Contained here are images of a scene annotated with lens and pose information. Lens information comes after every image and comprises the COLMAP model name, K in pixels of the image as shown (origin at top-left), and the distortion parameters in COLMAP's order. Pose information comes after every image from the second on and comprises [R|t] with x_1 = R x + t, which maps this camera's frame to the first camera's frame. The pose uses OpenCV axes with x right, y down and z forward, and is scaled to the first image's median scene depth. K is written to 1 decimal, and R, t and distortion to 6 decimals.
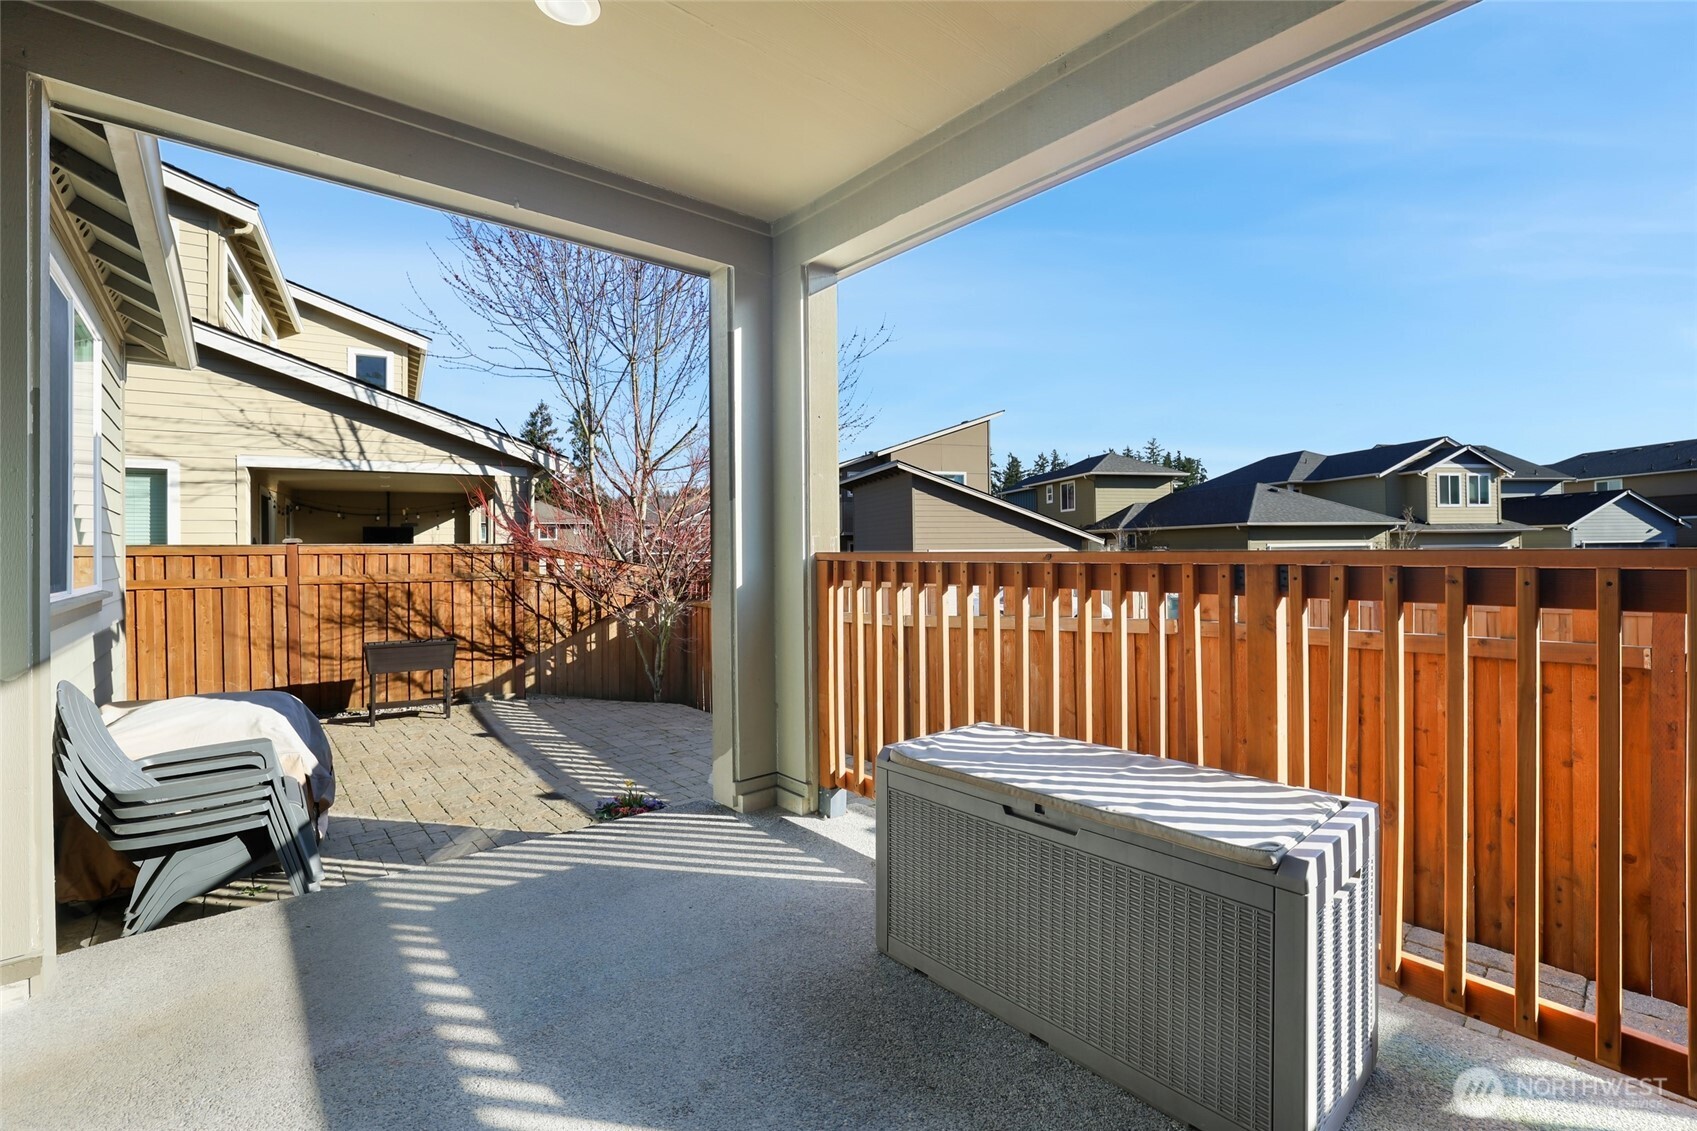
lens RADIAL K [[742.1, 0, 848.5], [0, 742.1, 565.5], [0, 0, 1]] dist [0.000615, 0.000064]
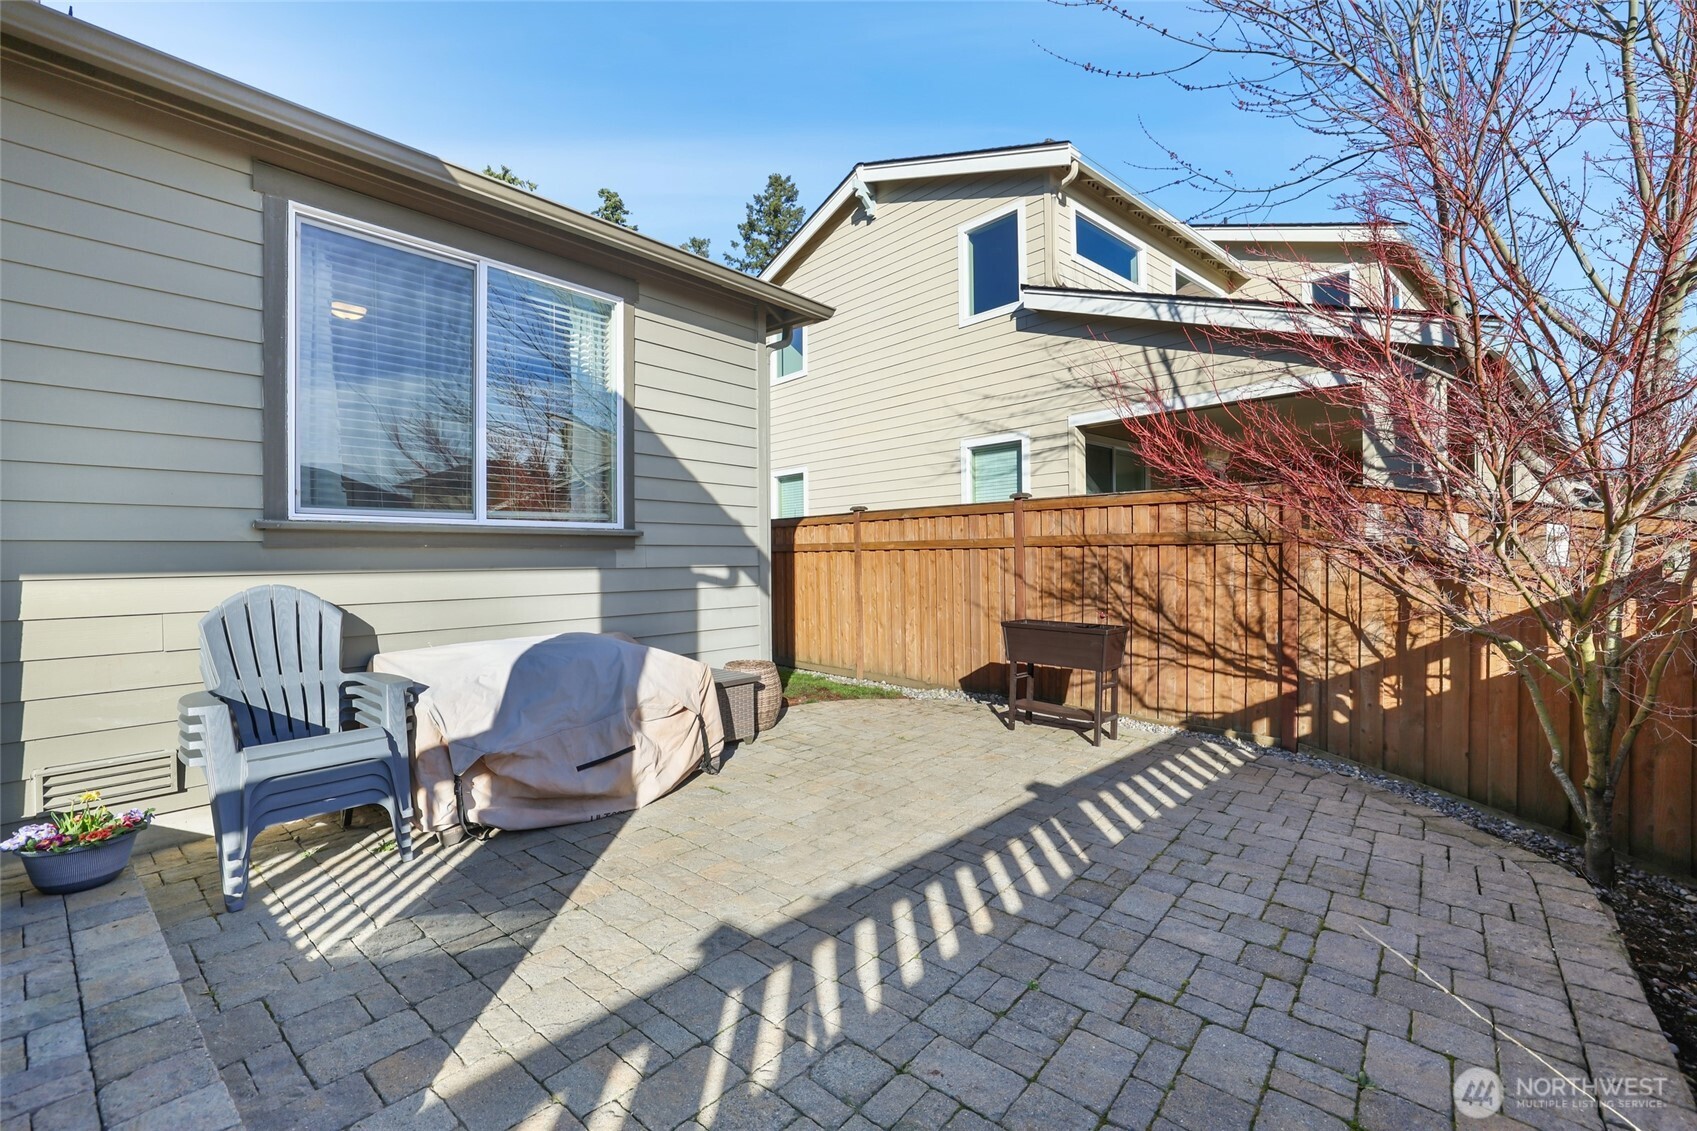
lens RADIAL K [[742.1, 0, 848.5], [0, 742.1, 565.5], [0, 0, 1]] dist [0.000615, 0.000064]
pose [[0.207669, 0.013692, -0.978103, 0.043991], [-0.007677, 0.999894, 0.012367, 0.029588], [0.978169, 0.004940, 0.207752, 0.534414]]
